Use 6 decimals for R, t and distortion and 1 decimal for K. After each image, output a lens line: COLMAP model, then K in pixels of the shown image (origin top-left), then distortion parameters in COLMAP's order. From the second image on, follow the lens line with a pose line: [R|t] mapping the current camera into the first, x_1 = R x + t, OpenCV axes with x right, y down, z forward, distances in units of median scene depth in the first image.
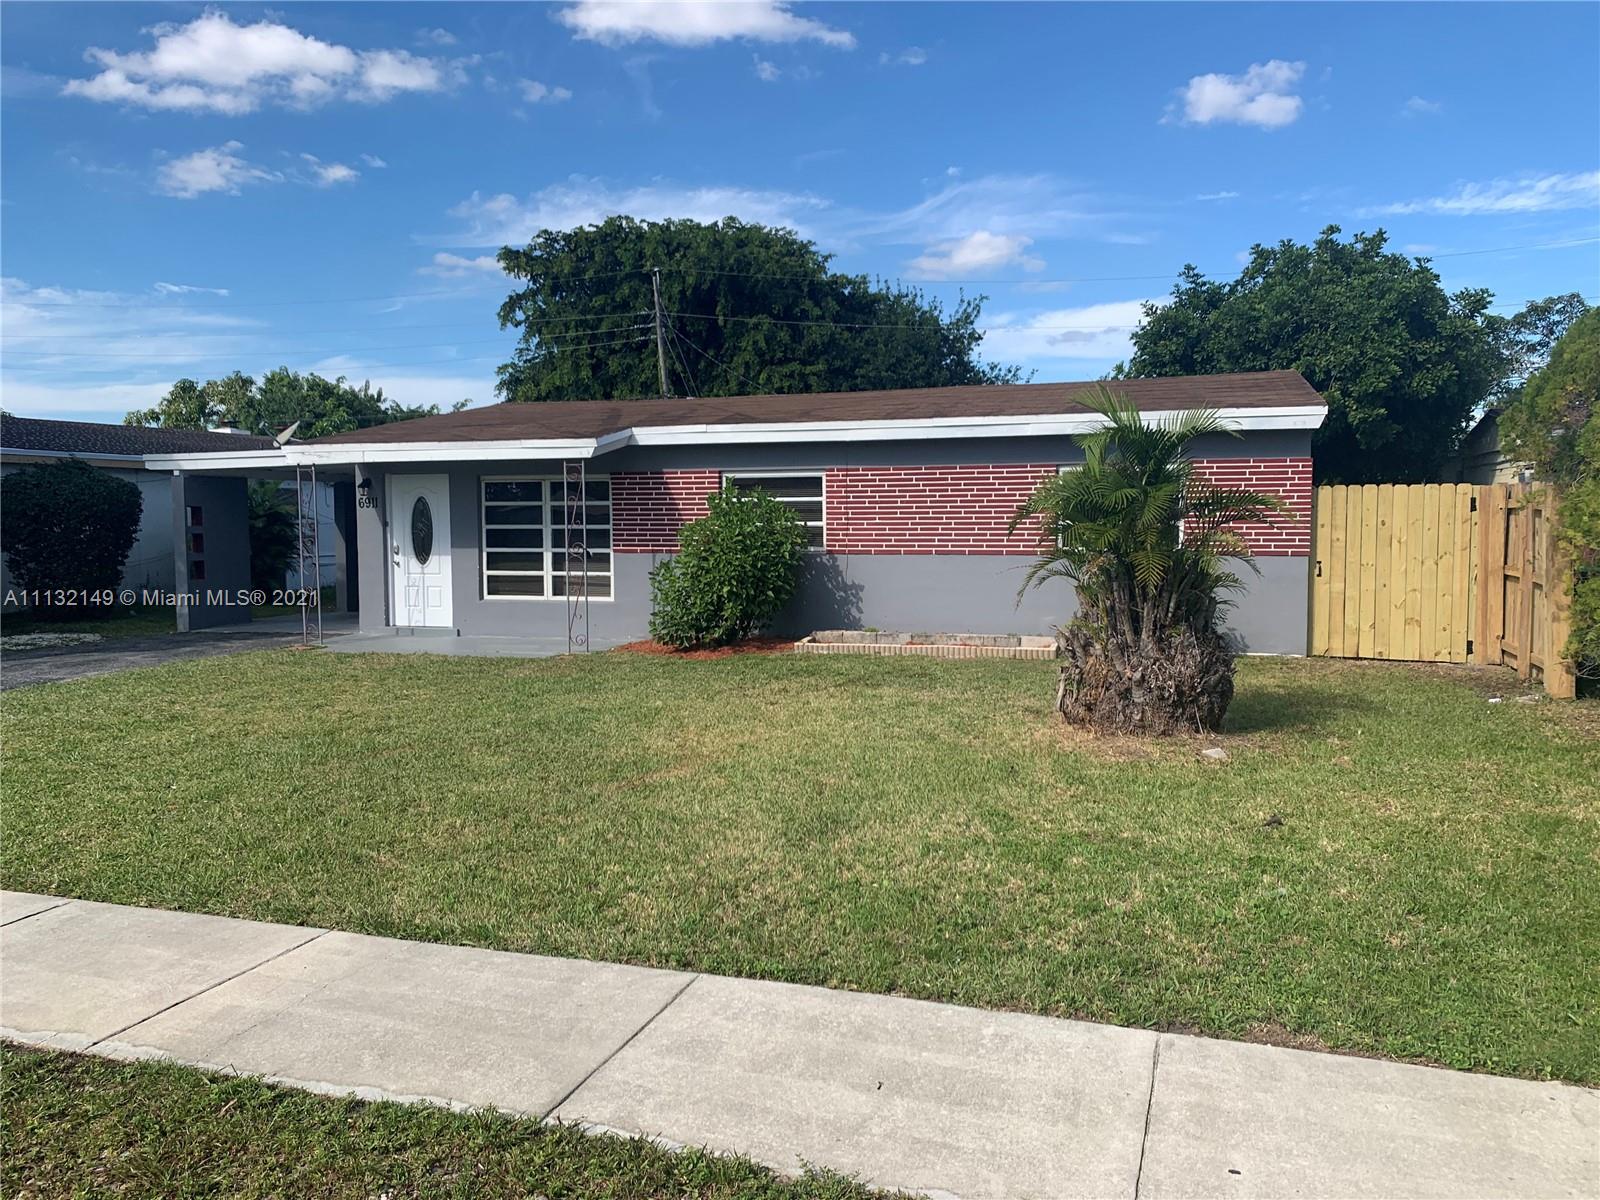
lens RADIAL K [[1216.7, 0, 810.4], [0, 1216.7, 631.6], [0, 0, 1]] dist [0.038046, -0.044466]
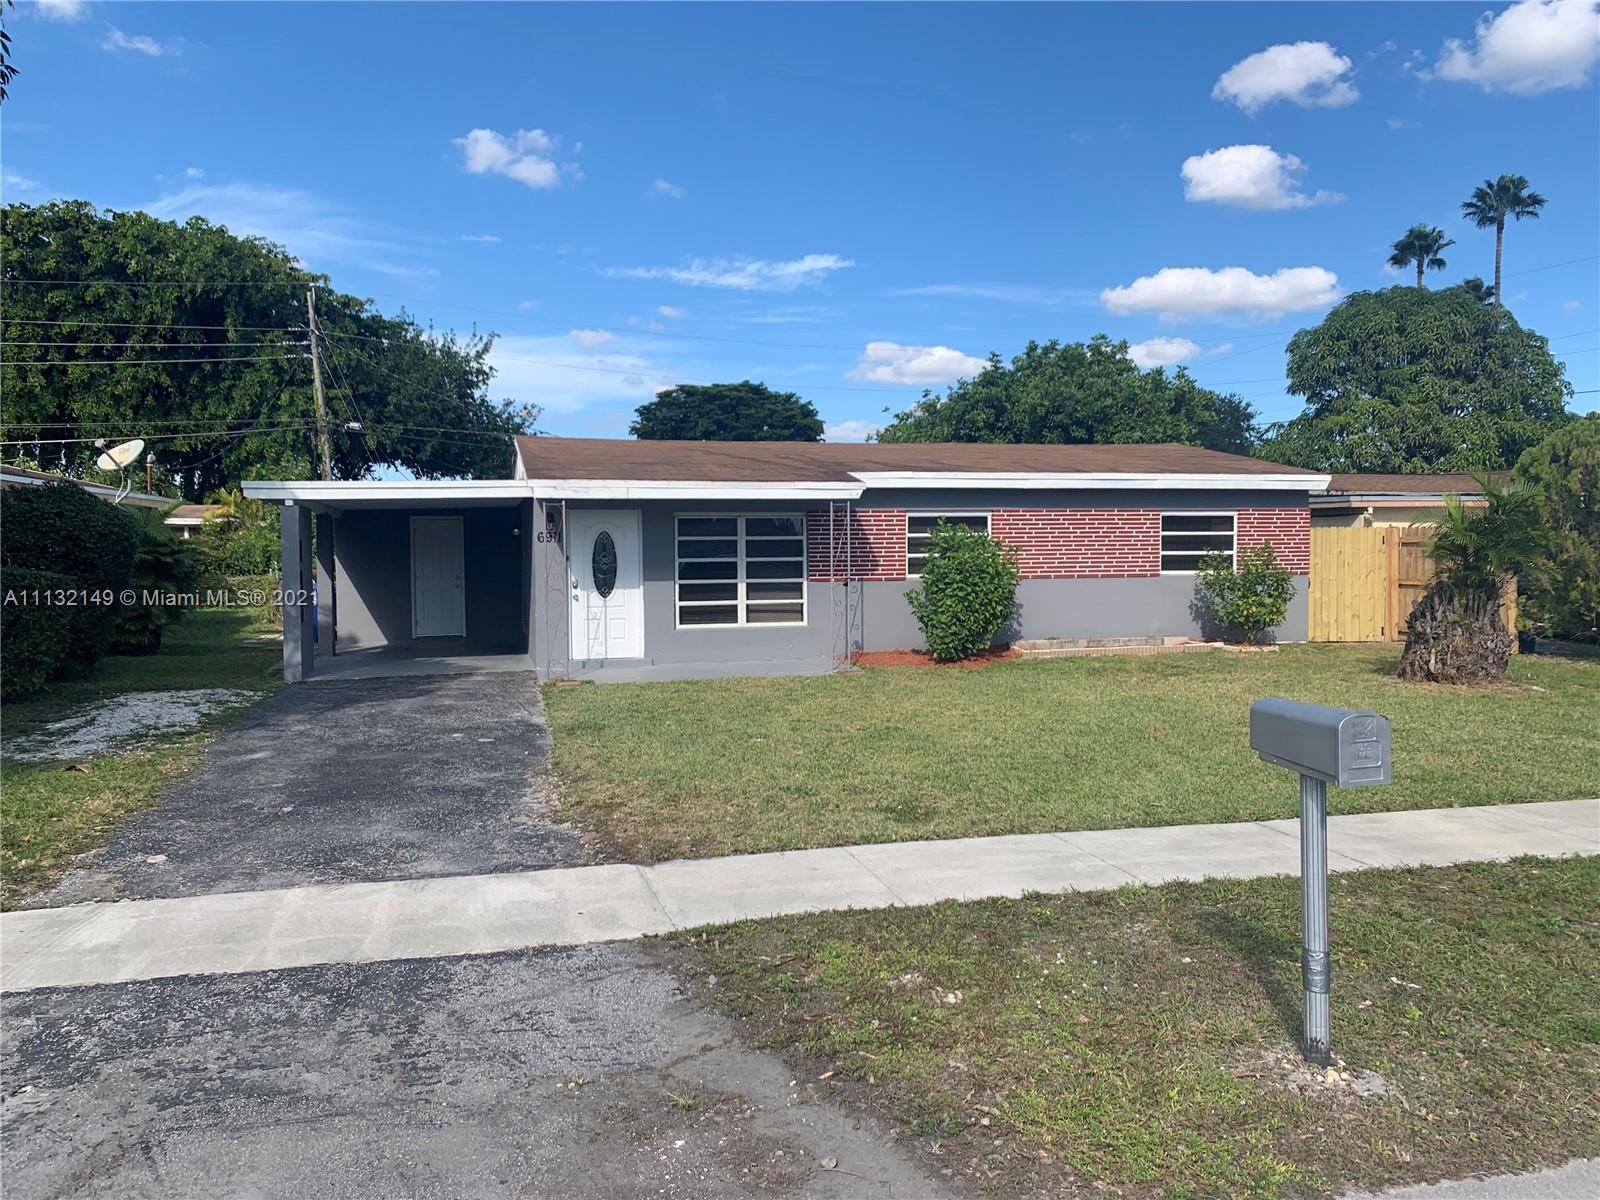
lens RADIAL K [[1216.7, 0, 800.9], [0, 1216.7, 589.9], [0, 0, 1]] dist [0.038046, -0.044466]
pose [[0.843078, -0.021737, 0.537353, -0.735860], [0.053229, 0.997649, -0.043157, -0.009353], [-0.535151, 0.064987, 0.842253, 0.063010]]
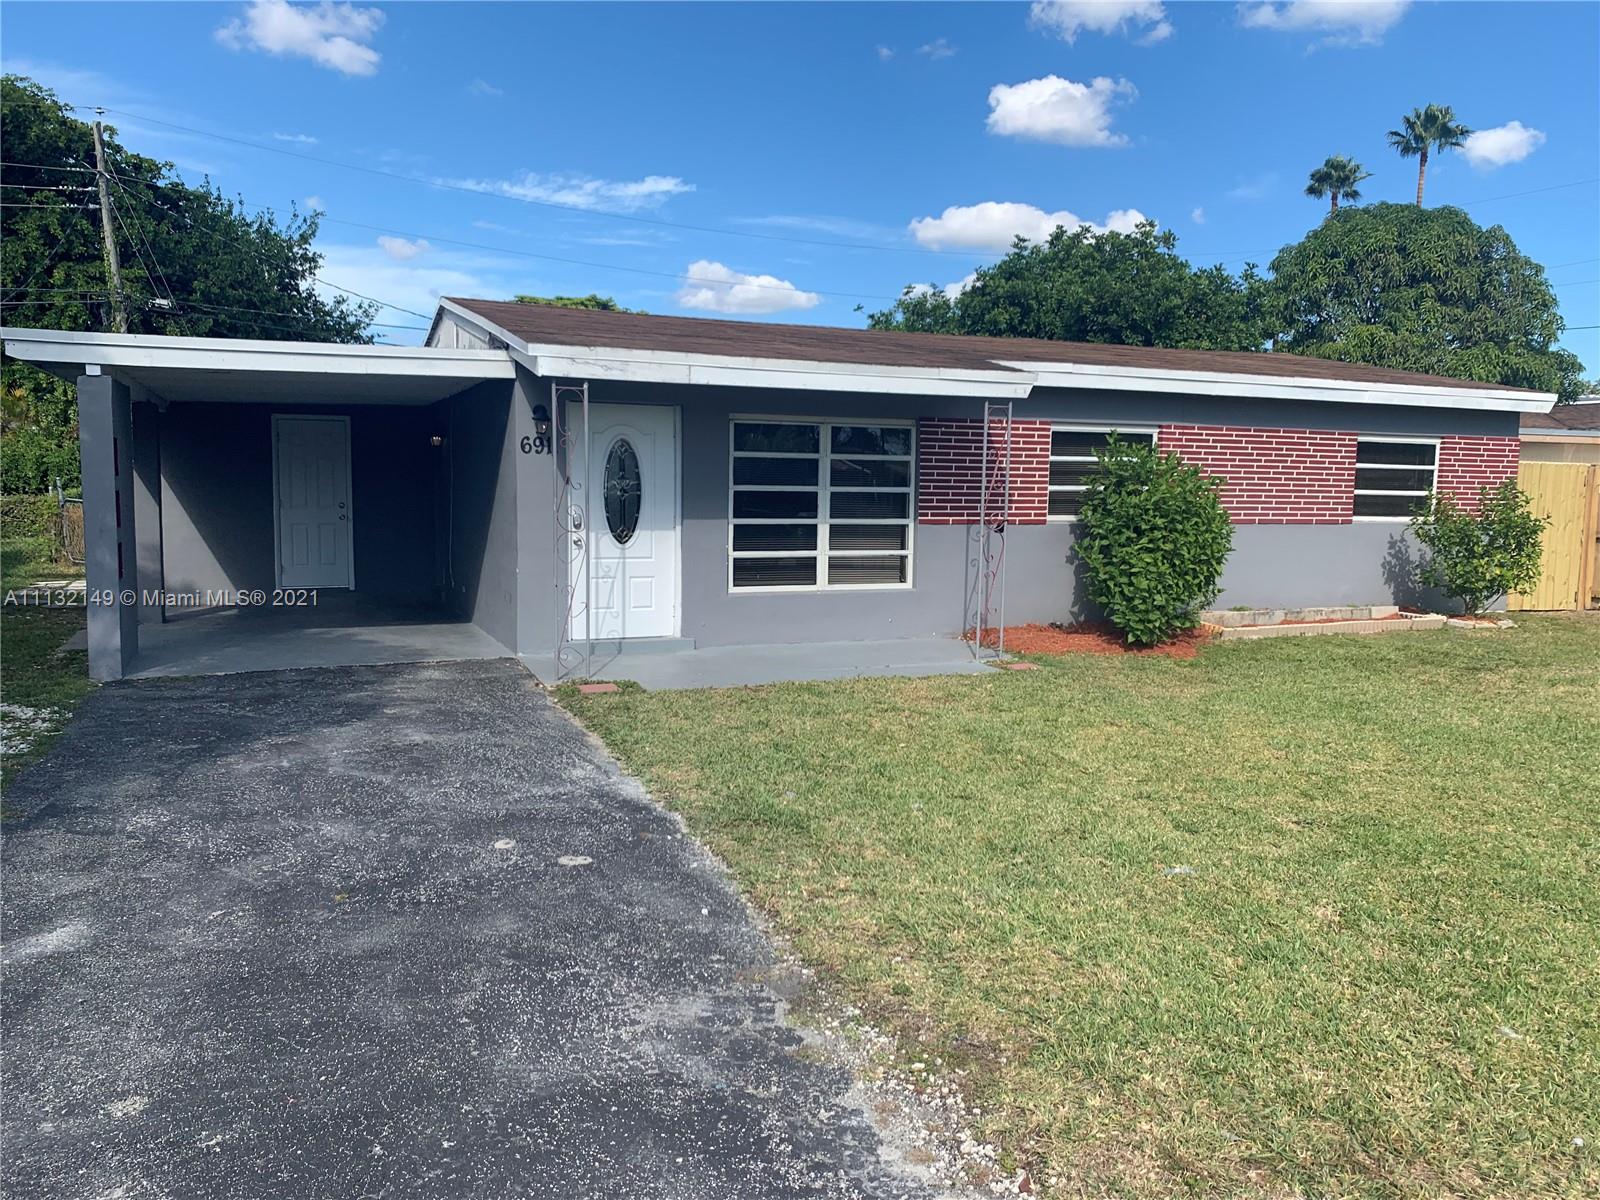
lens RADIAL K [[1216.7, 0, 801.9], [0, 1216.7, 601.2], [0, 0, 1]] dist [0.038046, -0.044466]
pose [[0.756772, -0.048477, 0.651879, -0.680399], [0.040715, 0.998806, 0.027010, -0.038757], [-0.652410, 0.006101, 0.757842, 0.456206]]
